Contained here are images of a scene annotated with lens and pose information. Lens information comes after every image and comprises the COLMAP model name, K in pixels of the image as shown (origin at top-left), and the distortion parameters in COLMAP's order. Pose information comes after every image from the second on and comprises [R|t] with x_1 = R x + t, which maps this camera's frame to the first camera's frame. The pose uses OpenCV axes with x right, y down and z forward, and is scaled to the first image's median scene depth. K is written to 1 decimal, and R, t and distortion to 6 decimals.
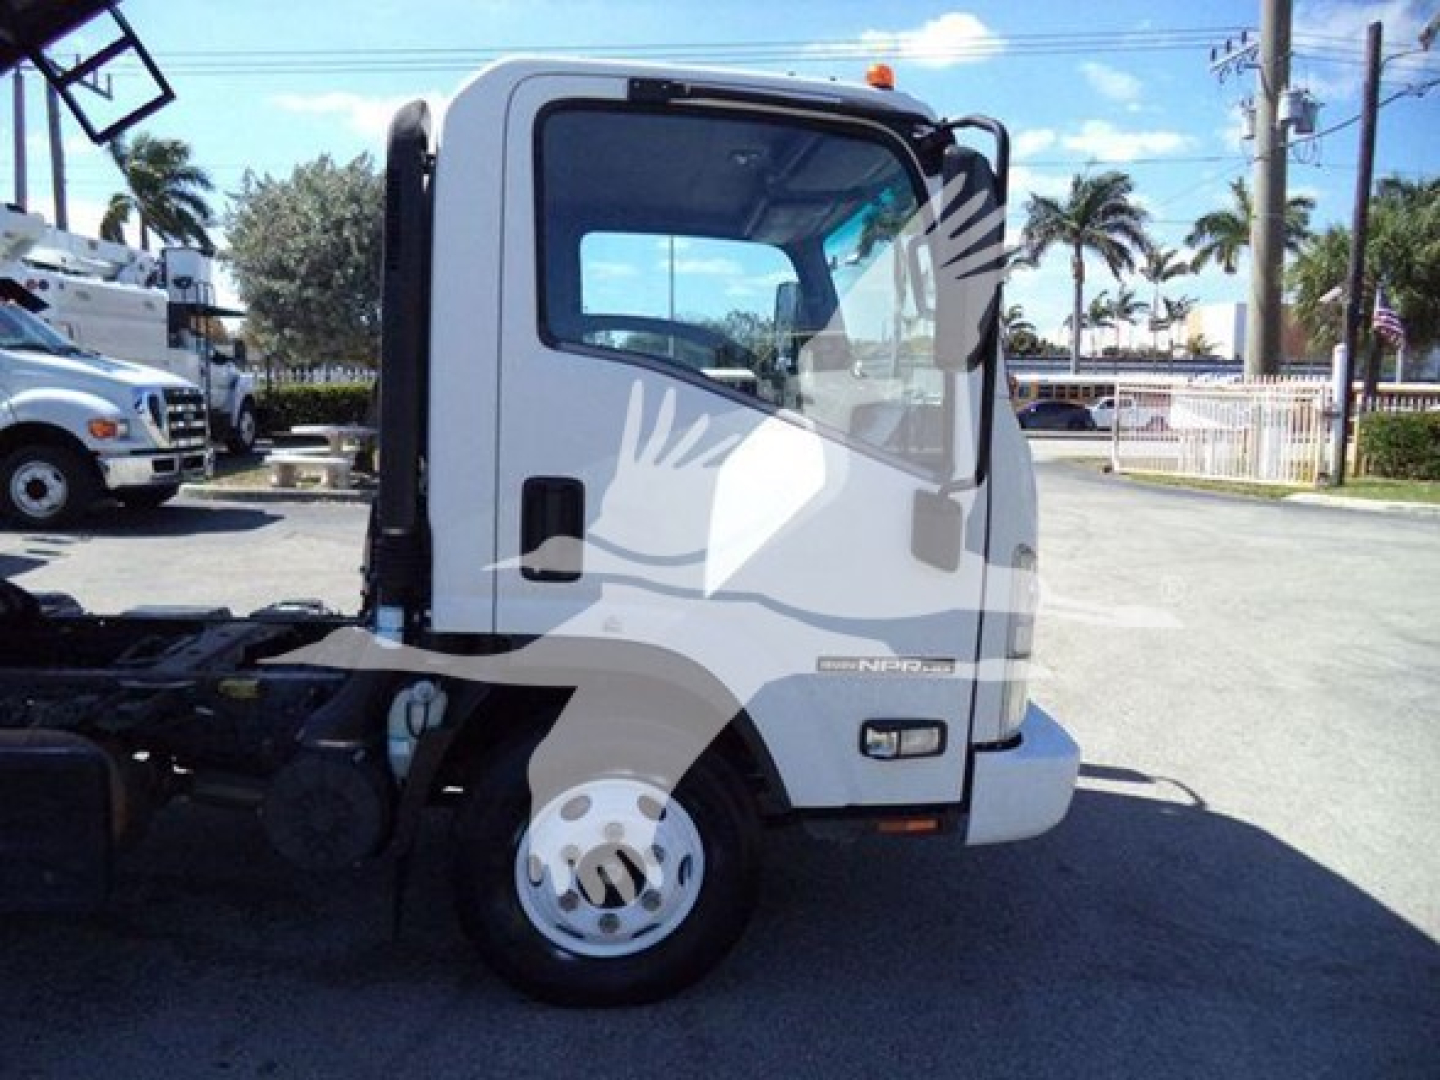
lens RADIAL K [[1185.4, 0, 724.9], [0, 1185.4, 540.4], [0, 0, 1]] dist [-0.021804, -0.012150]
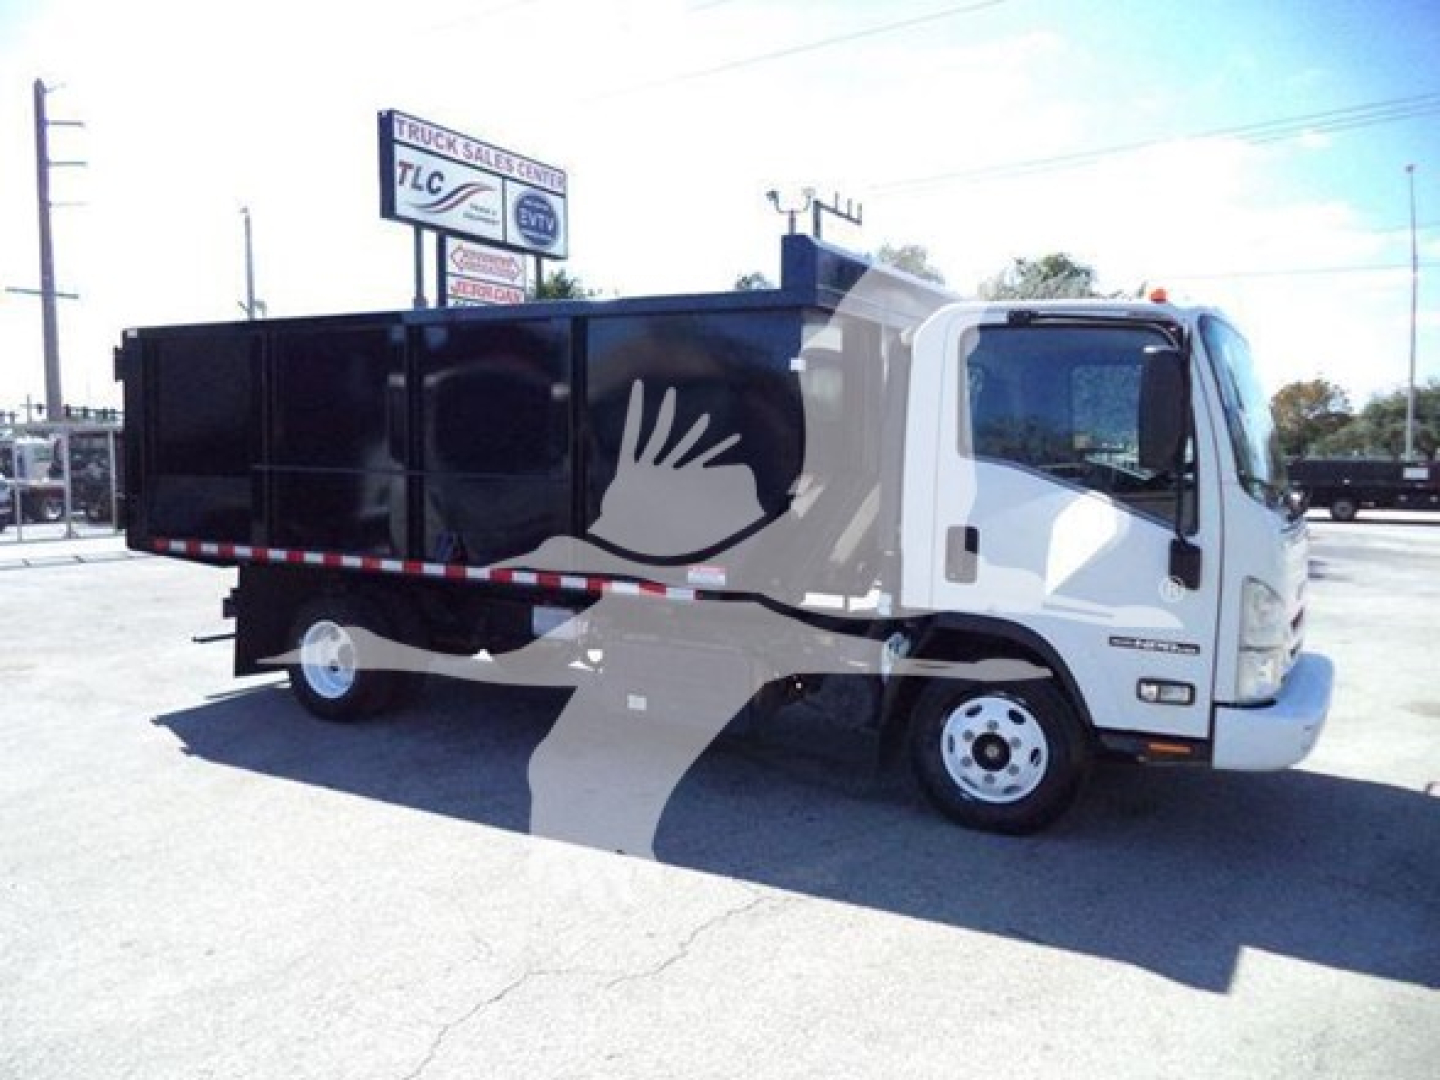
lens RADIAL K [[1154.6, 0, 723.7], [0, 1154.6, 530.7], [0, 0, 1]] dist [-0.009062, -0.025769]
pose [[0.827236, 0.024080, -0.561338, 0.063456], [-0.059497, 0.997218, -0.044903, 0.006347], [0.558695, 0.070544, 0.826368, -0.079085]]
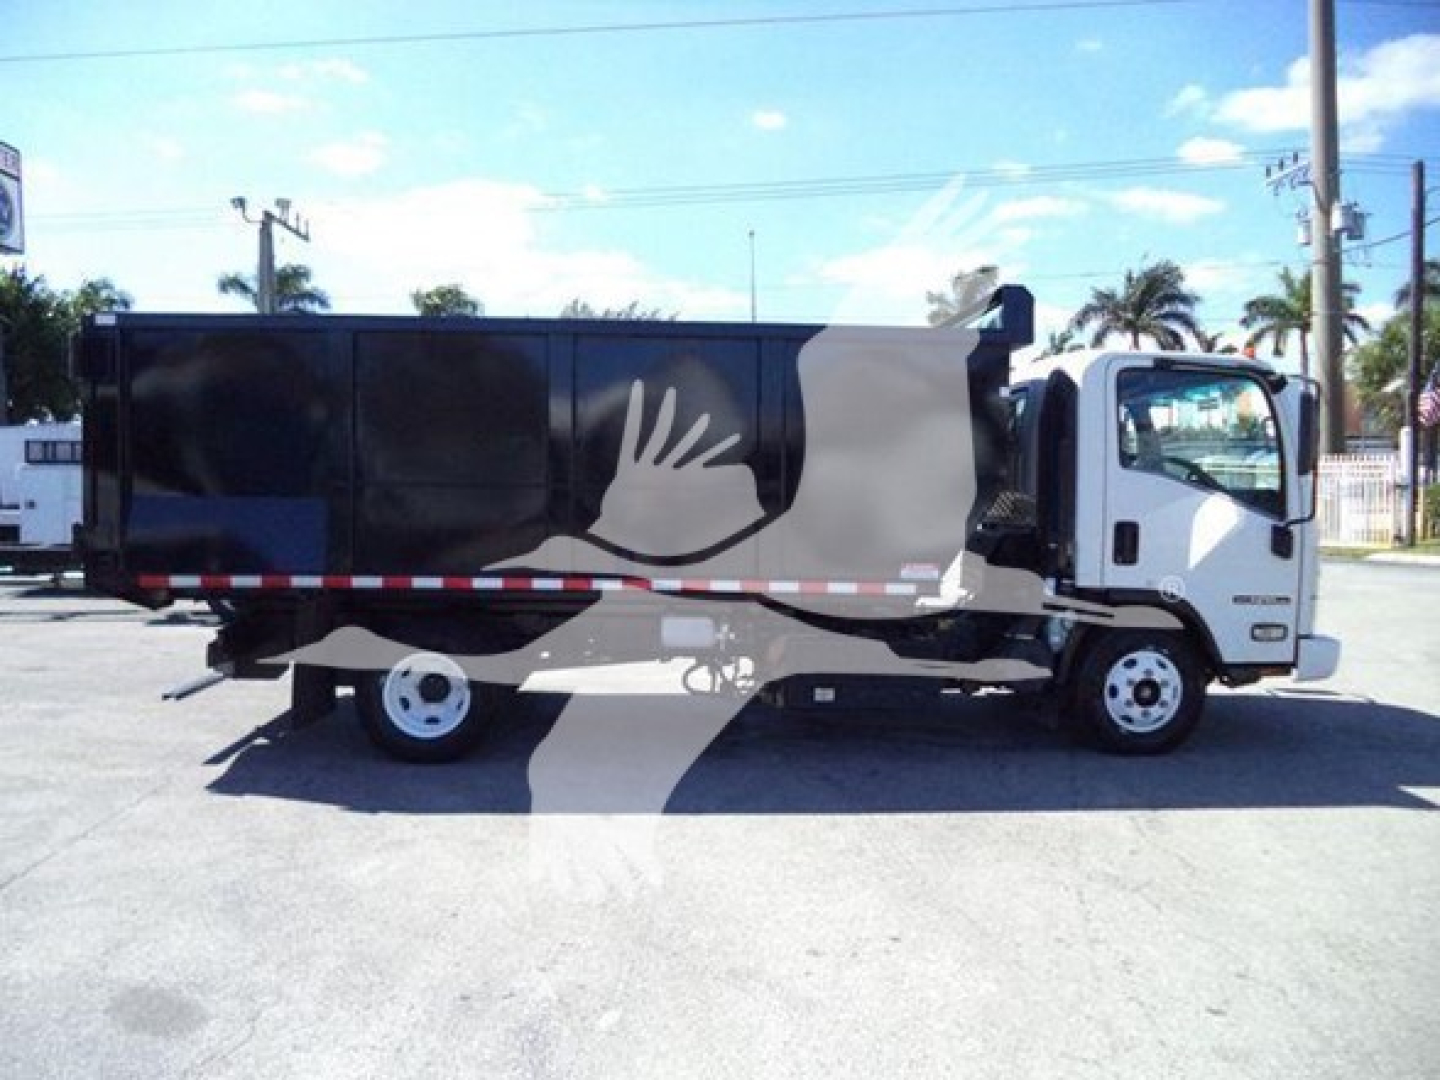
lens RADIAL K [[1154.6, 0, 720.8], [0, 1154.6, 532.7], [0, 0, 1]] dist [-0.009062, -0.025769]
pose [[0.998521, -0.020513, -0.050356, -0.095535], [0.016547, 0.996820, -0.077950, 0.015534], [0.051795, 0.077001, 0.995685, -0.155759]]
